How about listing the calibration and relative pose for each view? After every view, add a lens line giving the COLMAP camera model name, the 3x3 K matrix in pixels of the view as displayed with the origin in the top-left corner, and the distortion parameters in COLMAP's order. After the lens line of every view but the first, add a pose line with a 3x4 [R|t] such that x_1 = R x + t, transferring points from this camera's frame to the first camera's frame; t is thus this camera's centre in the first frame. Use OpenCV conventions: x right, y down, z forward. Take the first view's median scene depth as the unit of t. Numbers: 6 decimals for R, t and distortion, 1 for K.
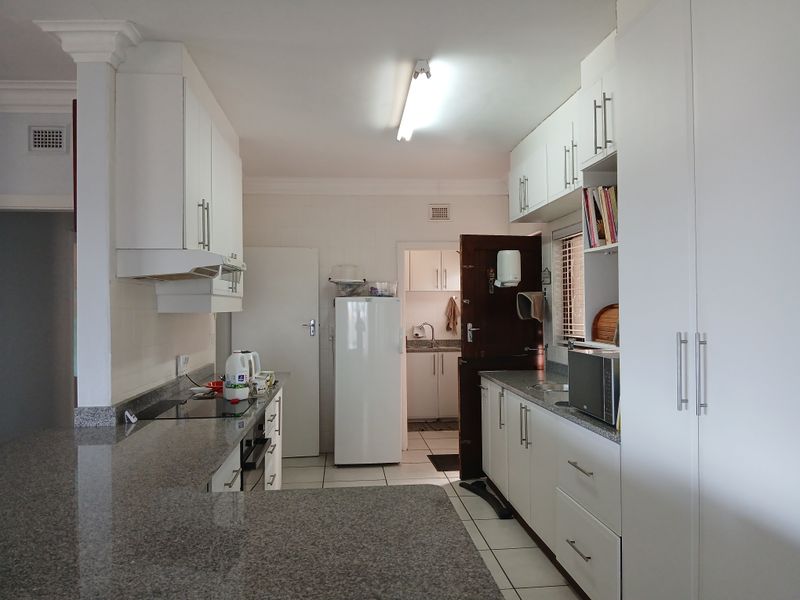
lens RADIAL K [[617.5, 0, 397.8], [0, 617.5, 300.5], [0, 0, 1]] dist [0.106736, -0.230866]
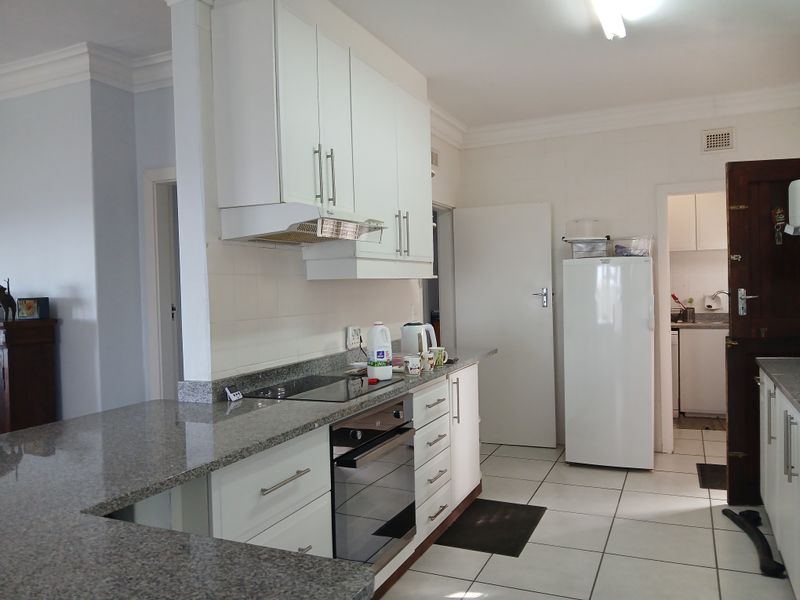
lens RADIAL K [[617.5, 0, 397.8], [0, 617.5, 300.5], [0, 0, 1]] dist [0.106736, -0.230866]
pose [[0.870921, -0.005954, -0.491388, 0.124521], [0.027050, 0.998991, 0.035837, 0.014695], [0.490679, -0.044504, 0.870203, 0.193481]]
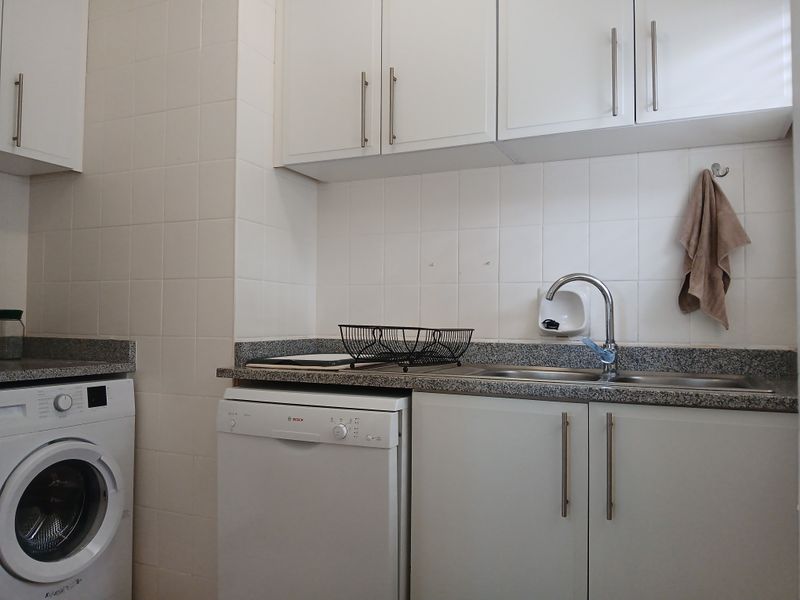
lens RADIAL K [[617.5, 0, 397.8], [0, 617.5, 300.5], [0, 0, 1]] dist [0.106736, -0.230866]
pose [[0.867785, 0.000227, -0.496940, 0.171542], [-0.010246, 0.999796, -0.017435, 0.082814], [0.496834, 0.020221, 0.867610, 1.210267]]
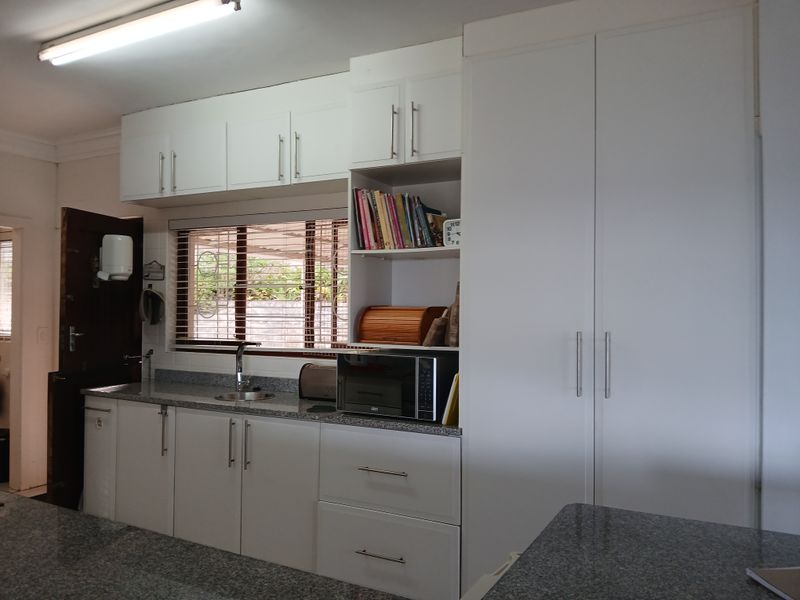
lens RADIAL K [[617.5, 0, 397.8], [0, 617.5, 300.5], [0, 0, 1]] dist [0.106736, -0.230866]
pose [[0.548908, 0.026962, 0.835448, -0.302610], [-0.025776, 0.999550, -0.015323, 0.006868], [-0.835486, -0.013124, 0.549356, 0.253318]]
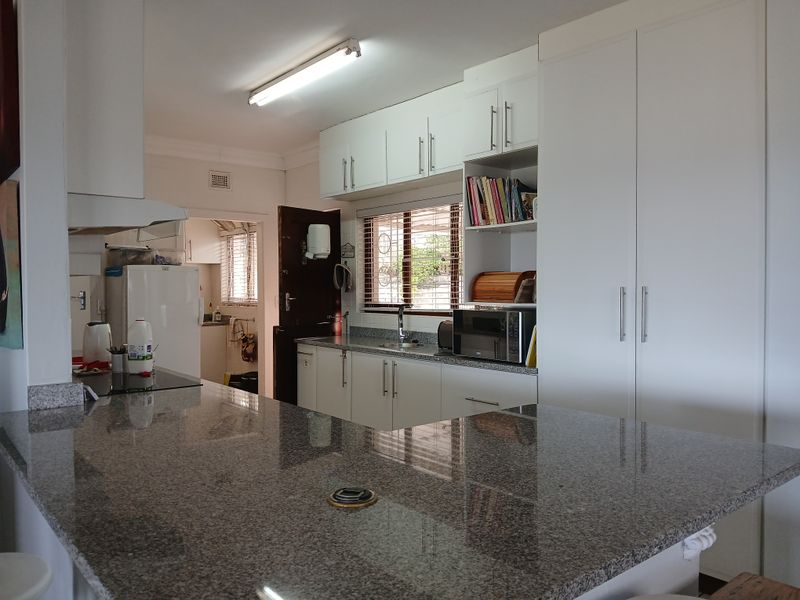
lens RADIAL K [[617.5, 0, 397.8], [0, 617.5, 300.5], [0, 0, 1]] dist [0.106736, -0.230866]
pose [[0.827002, -0.007773, 0.562145, -0.314161], [-0.010018, 0.999542, 0.028559, 0.018297], [-0.562109, -0.029250, 0.826546, 0.041318]]
